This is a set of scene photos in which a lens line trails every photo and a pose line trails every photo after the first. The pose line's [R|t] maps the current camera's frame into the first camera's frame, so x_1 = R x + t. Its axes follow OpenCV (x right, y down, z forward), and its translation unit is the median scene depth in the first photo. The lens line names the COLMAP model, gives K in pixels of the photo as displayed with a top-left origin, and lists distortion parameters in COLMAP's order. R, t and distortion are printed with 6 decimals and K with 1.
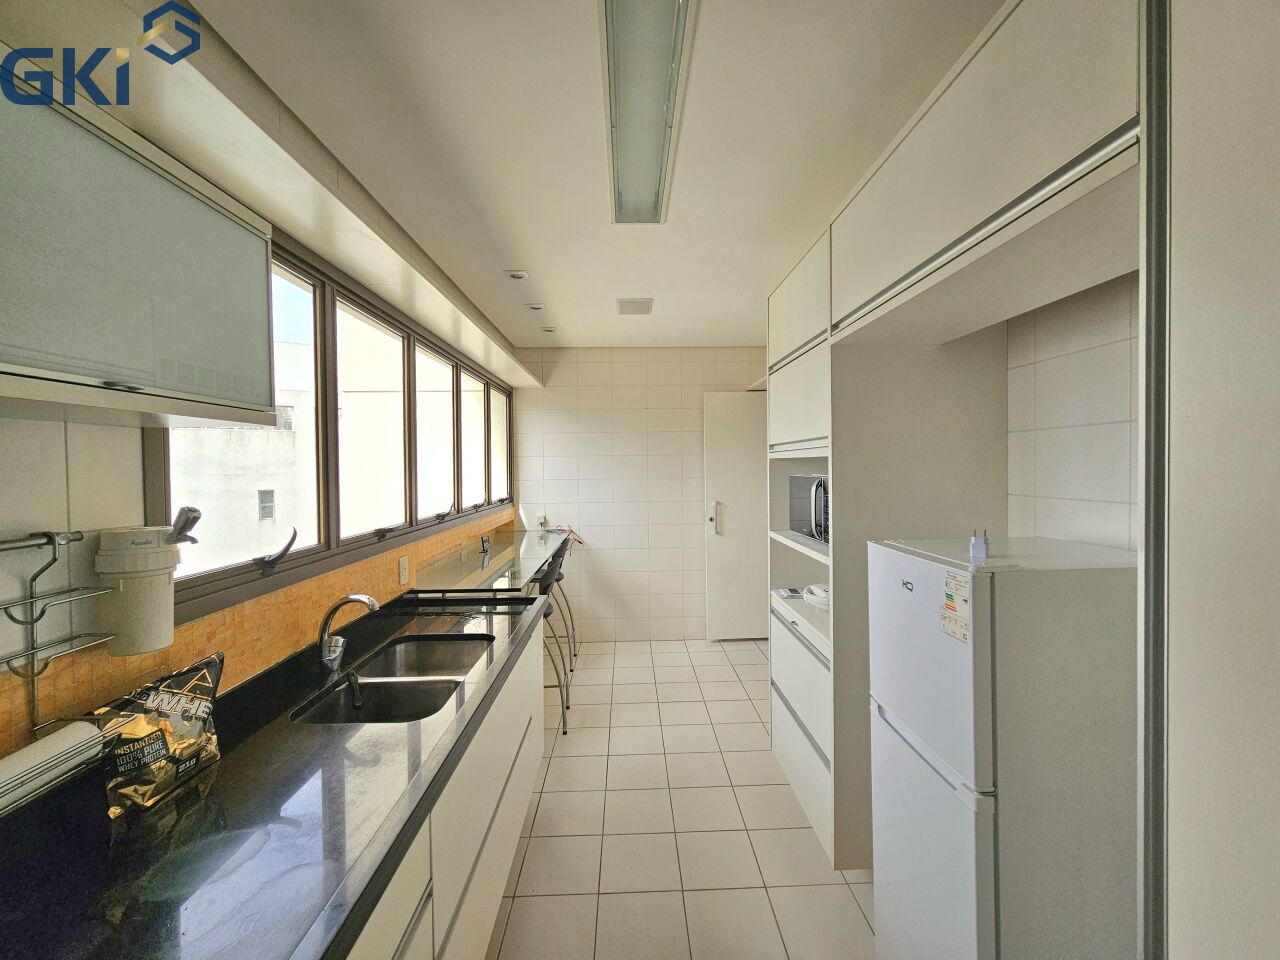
lens RADIAL K [[524.4, 0, 644.3], [0, 524.4, 474.9], [0, 0, 1]] dist [-0.001284, 0.000463]
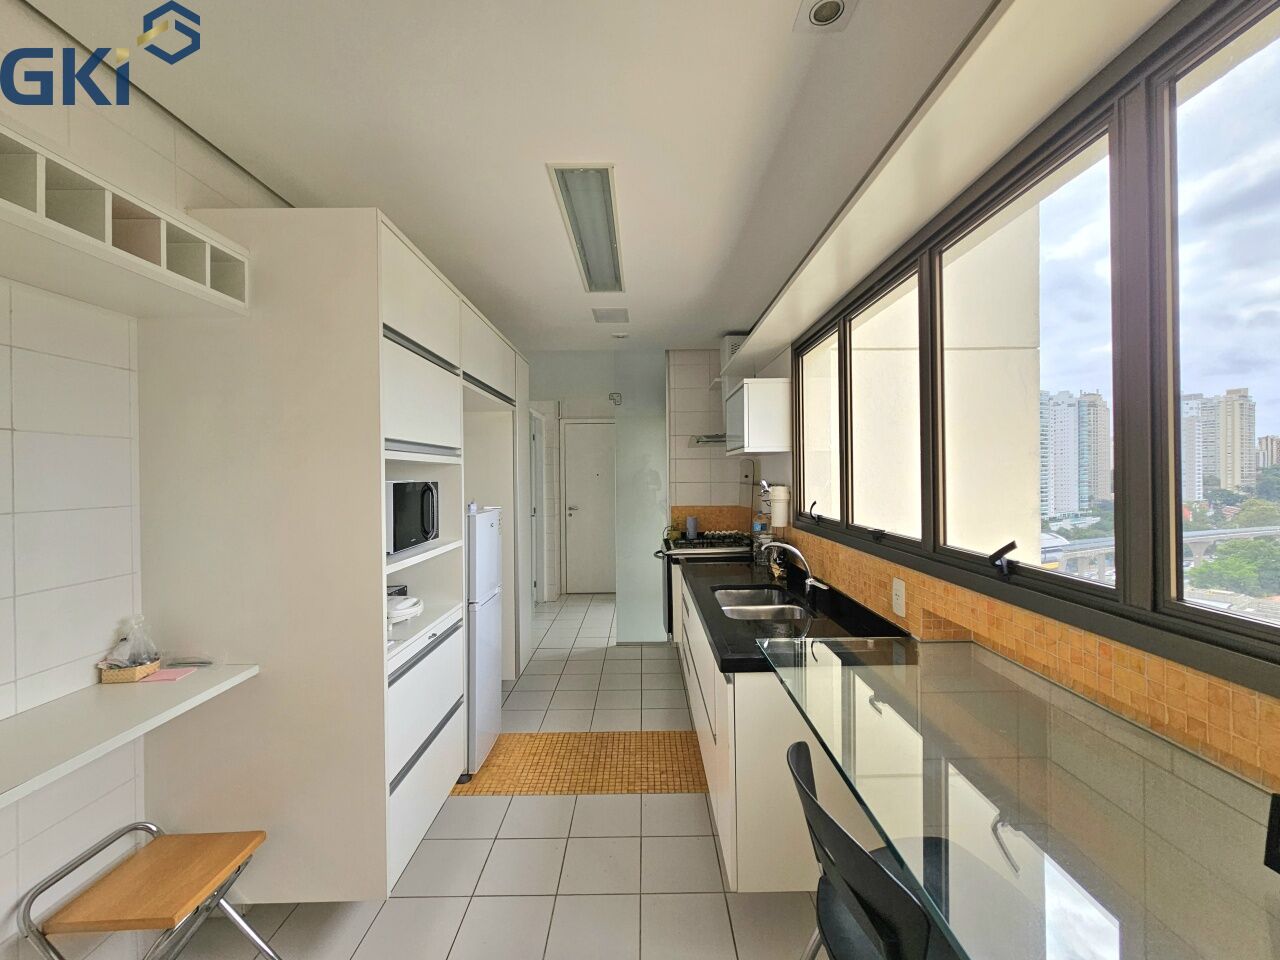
lens RADIAL K [[524.4, 0, 644.3], [0, 524.4, 474.9], [0, 0, 1]] dist [-0.001284, 0.000463]
pose [[-0.999277, 0.022284, 0.030809, -0.131976], [0.022945, 0.999511, 0.021262, -0.018965], [-0.030320, 0.021953, -0.999299, 1.913264]]
